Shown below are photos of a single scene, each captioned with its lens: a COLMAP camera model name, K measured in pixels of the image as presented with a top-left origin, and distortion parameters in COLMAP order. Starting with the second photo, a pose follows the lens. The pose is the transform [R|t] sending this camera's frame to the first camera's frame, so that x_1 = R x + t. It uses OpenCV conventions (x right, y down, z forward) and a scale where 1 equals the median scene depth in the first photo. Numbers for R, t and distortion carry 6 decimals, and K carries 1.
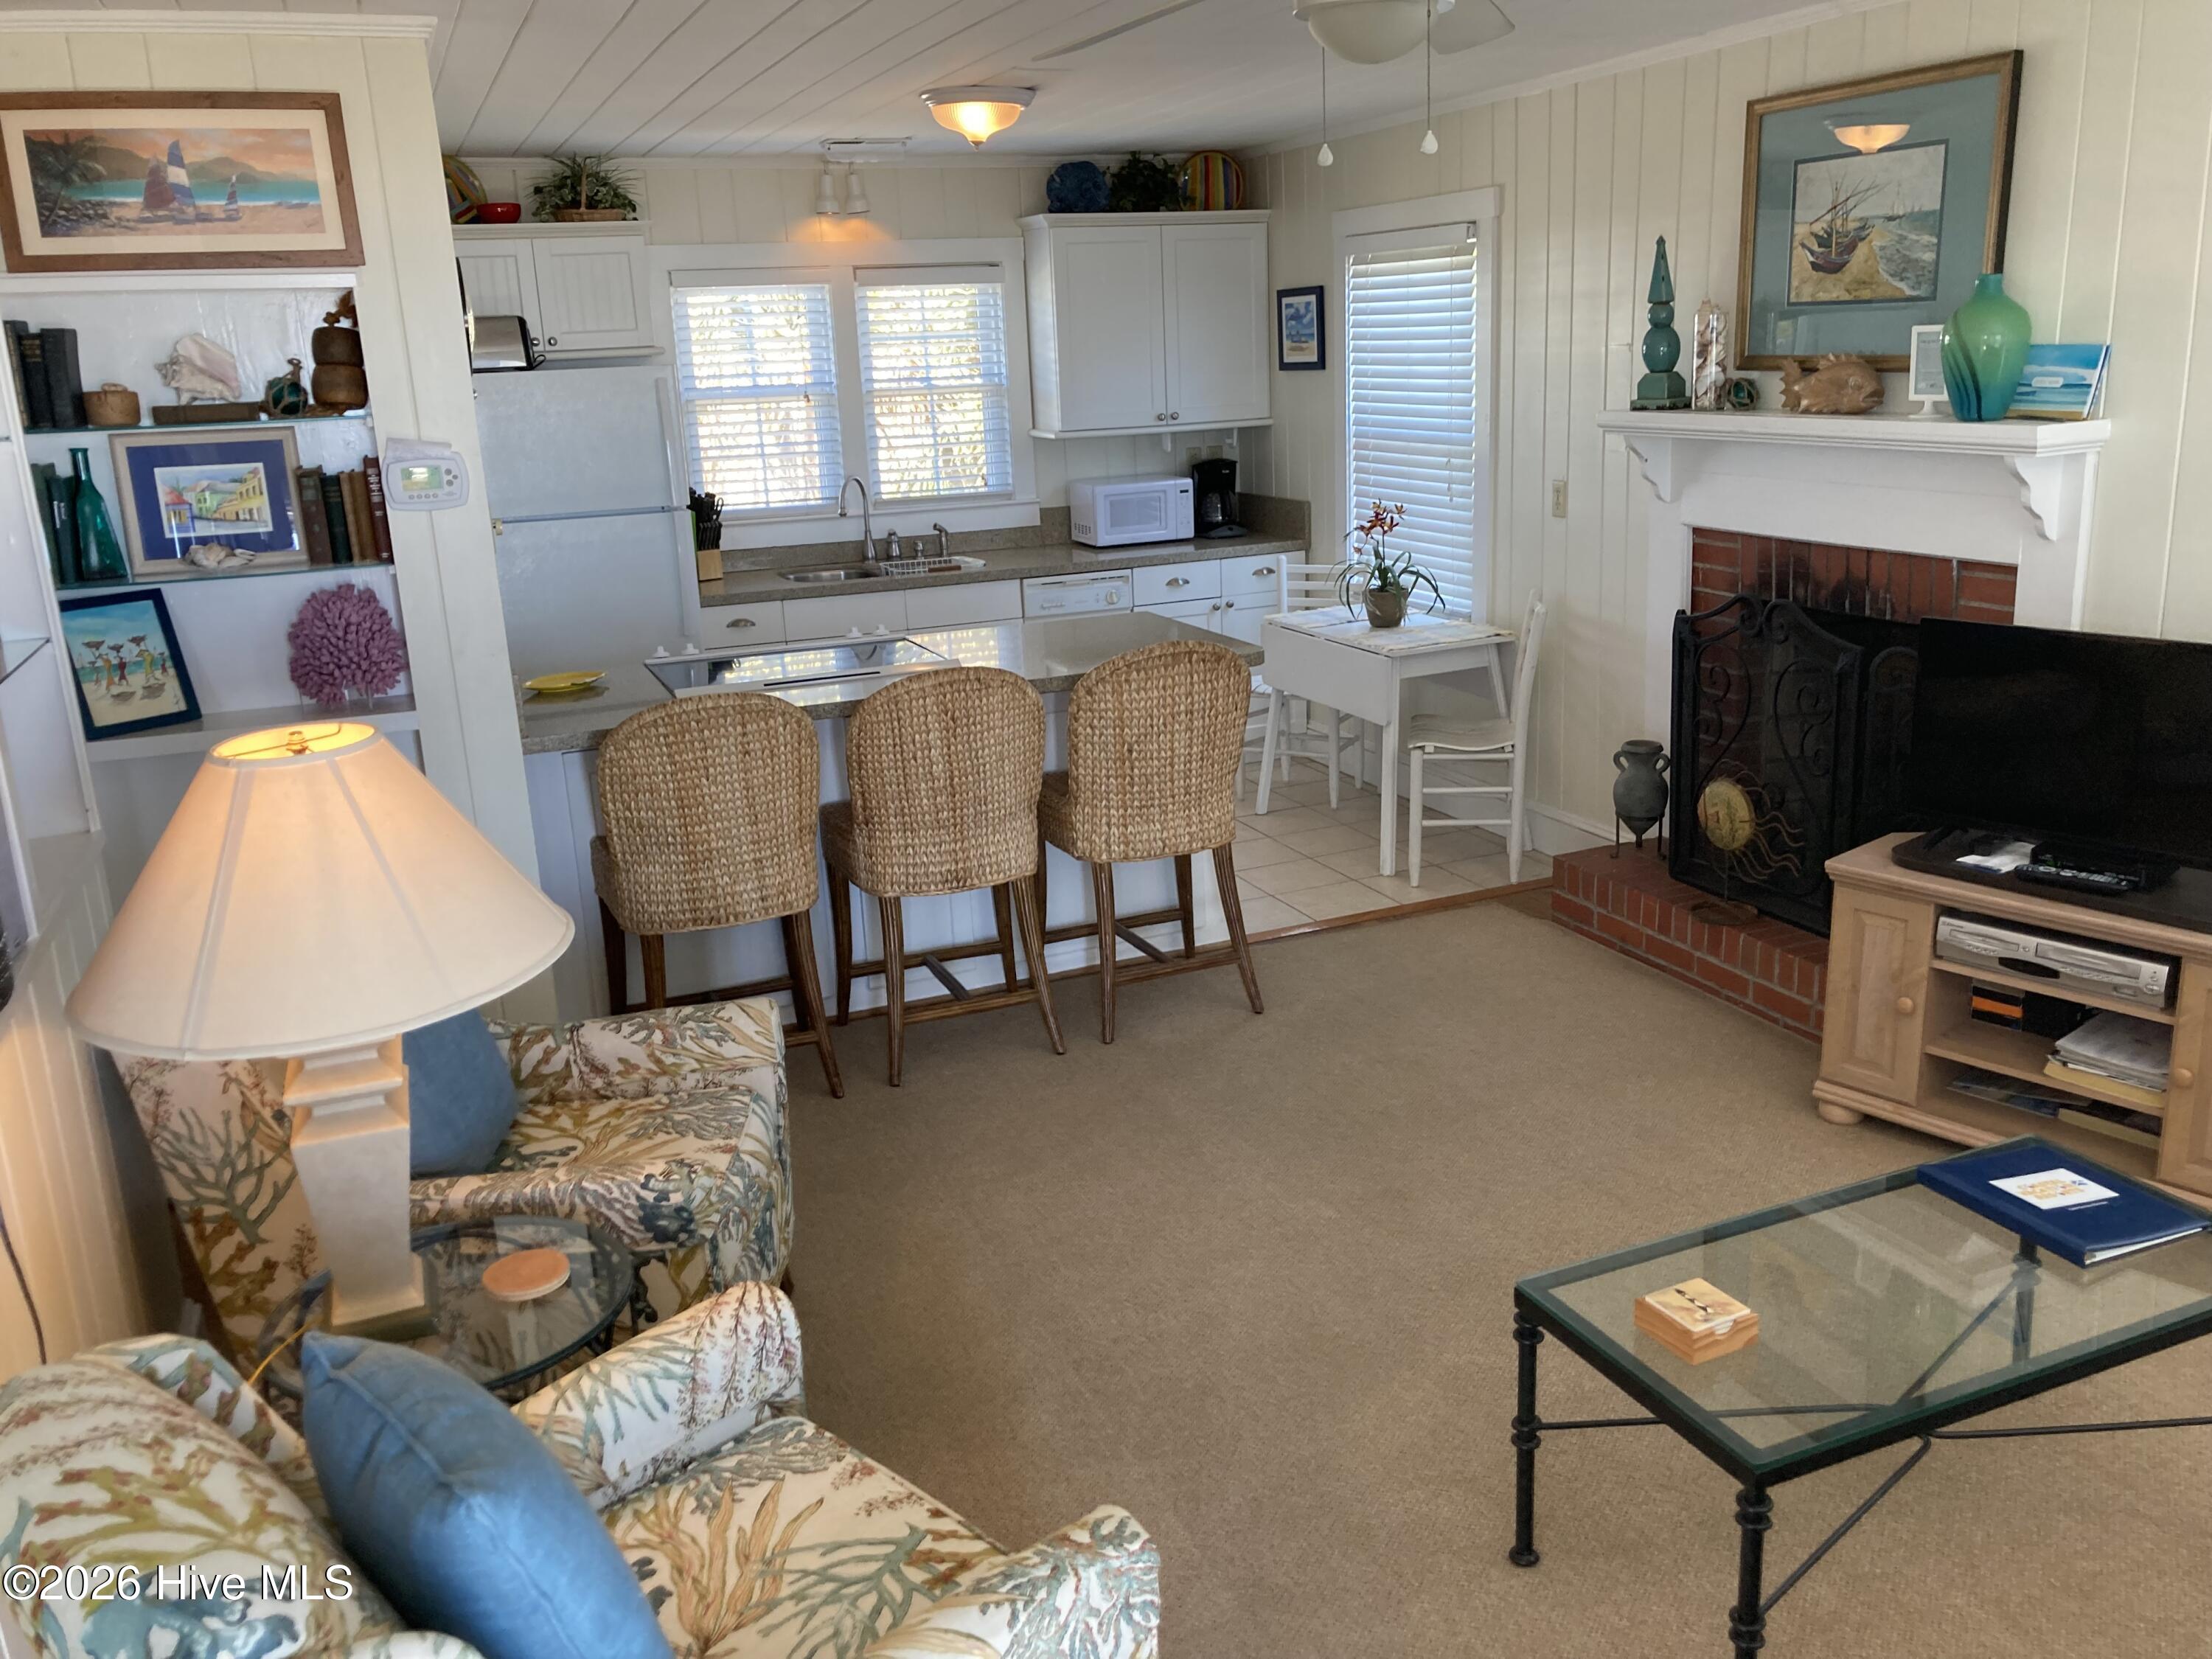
lens RADIAL K [[1839.8, 0, 1108.2], [0, 1839.8, 827.9], [0, 0, 1]] dist [0.003523, -0.002967]
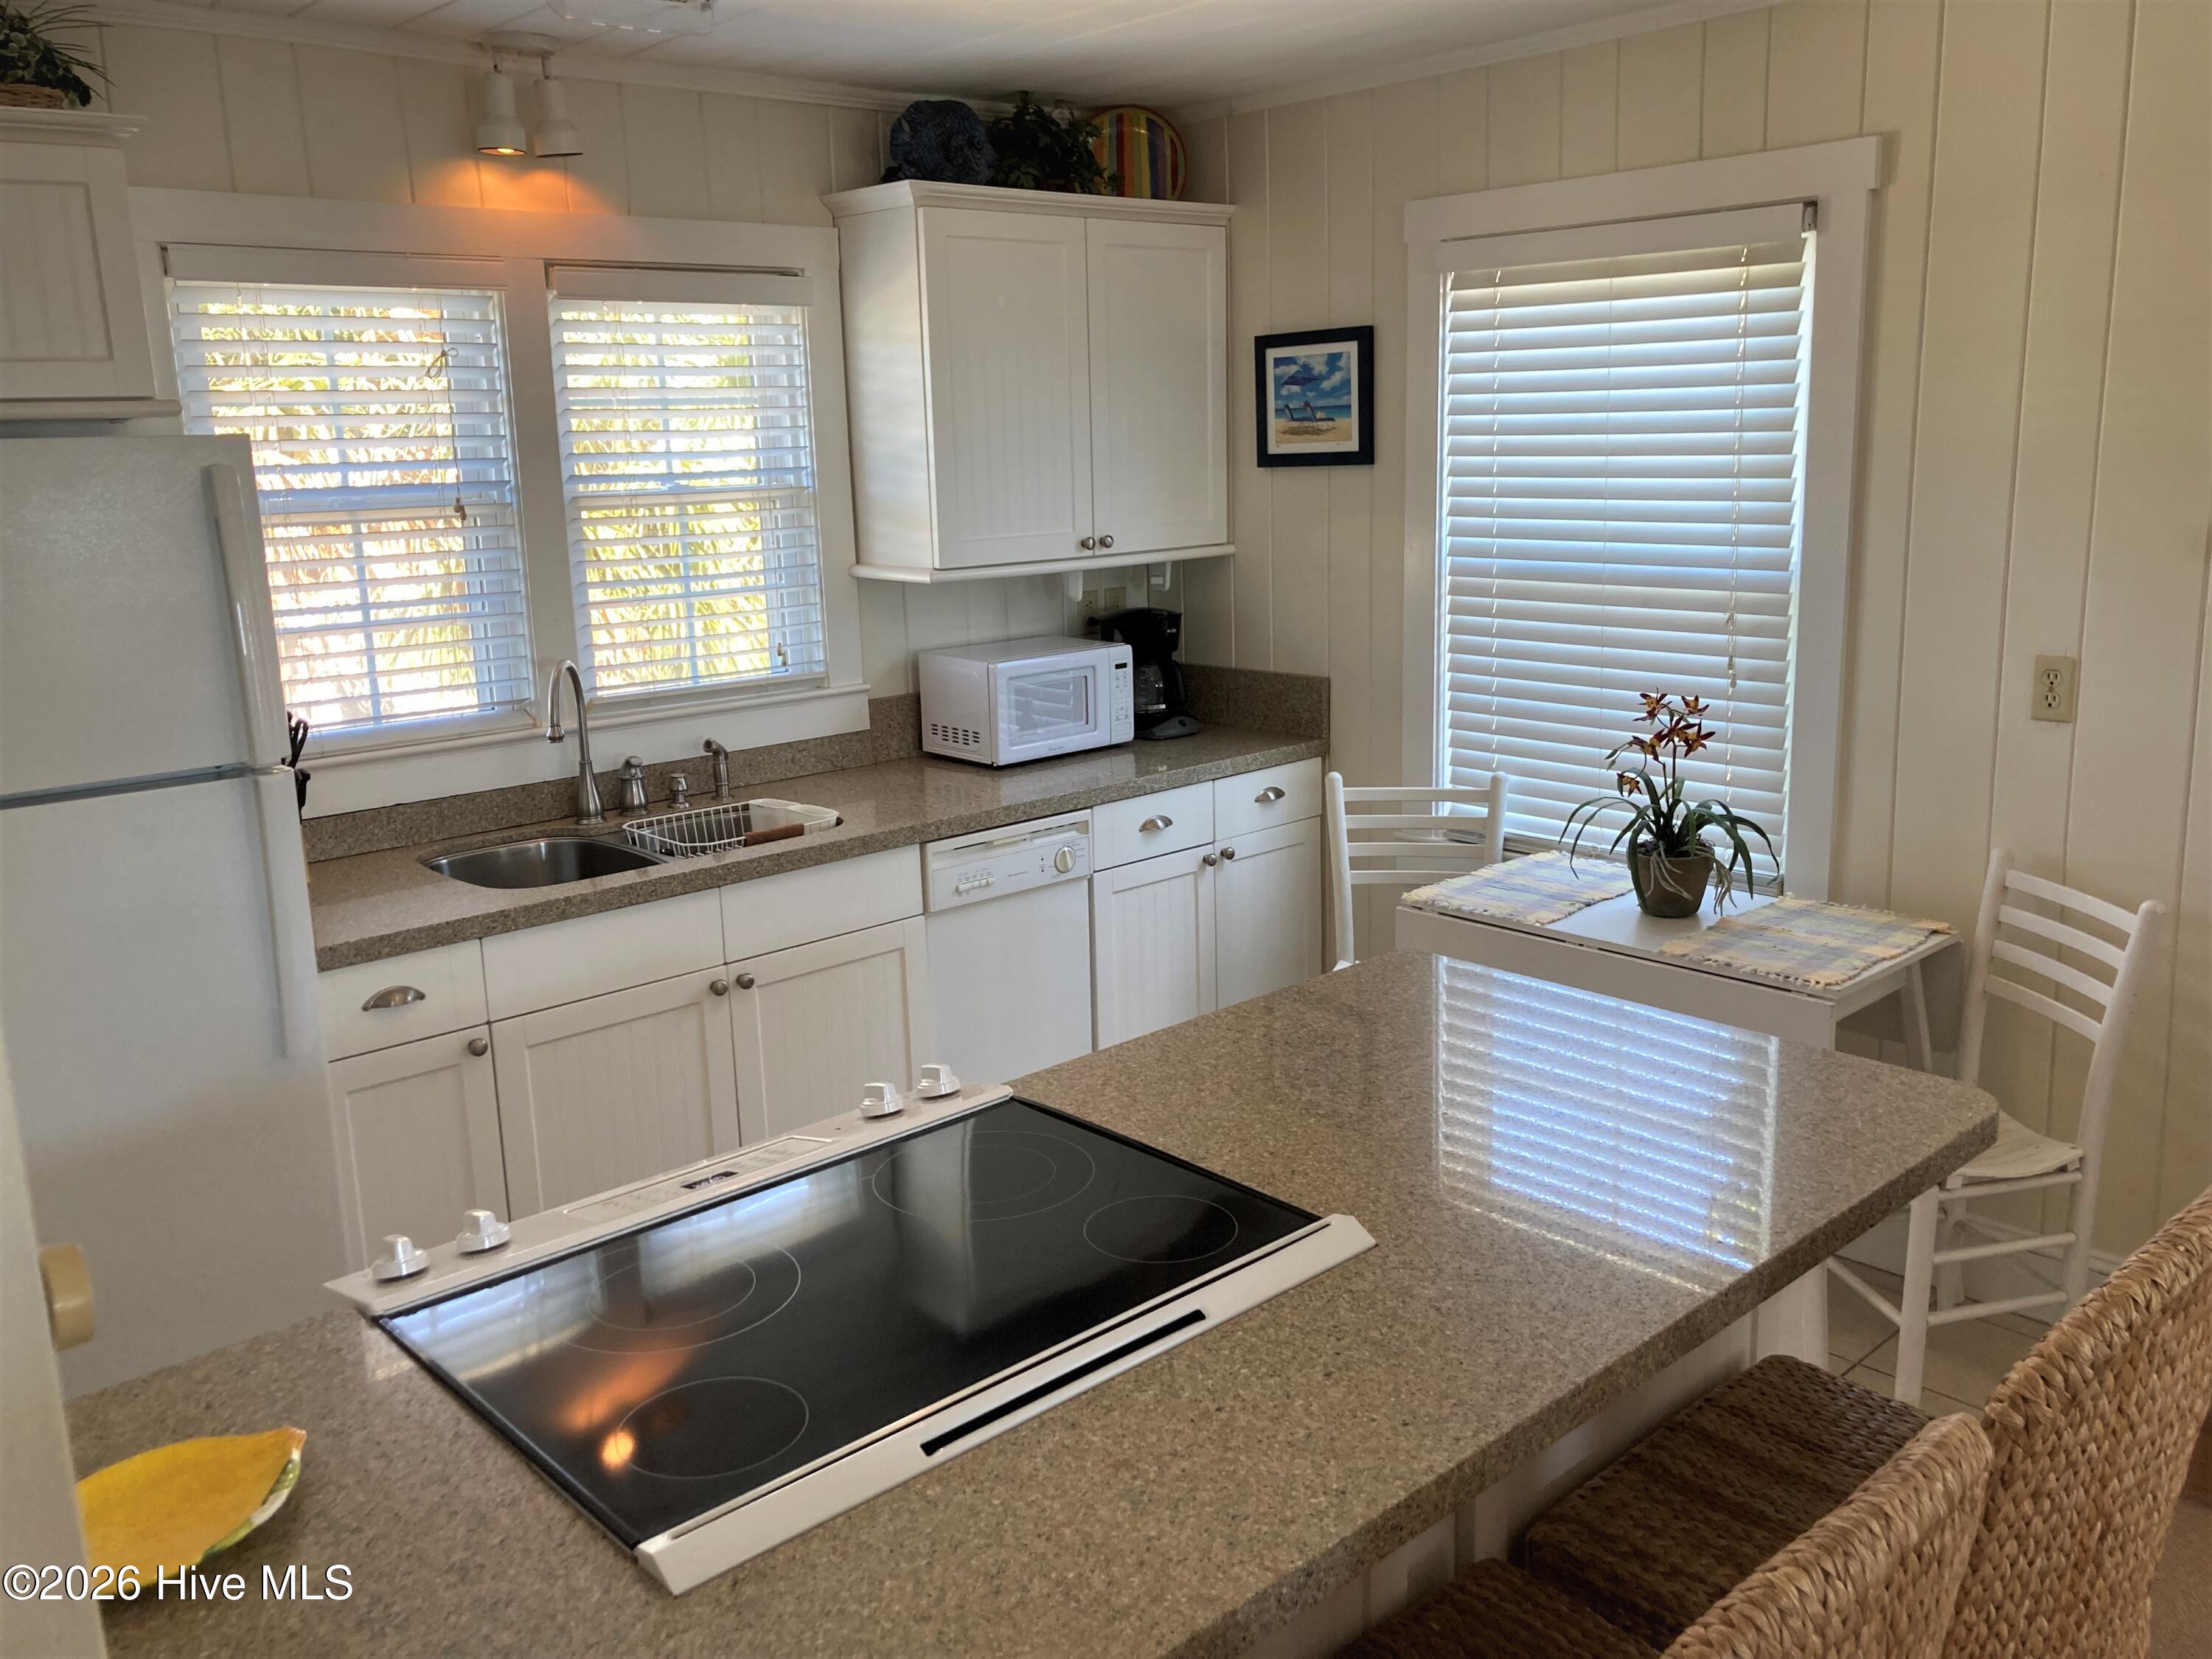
lens RADIAL K [[1795.1, 0, 1103.2], [0, 1795.1, 824.8], [0, 0, 1]] dist [0.007473, 0.001514]
pose [[0.935704, -0.061601, 0.347365, -0.172452], [0.081243, 0.995798, -0.042254, -0.109804], [-0.343303, 0.067758, 0.936778, 0.470464]]
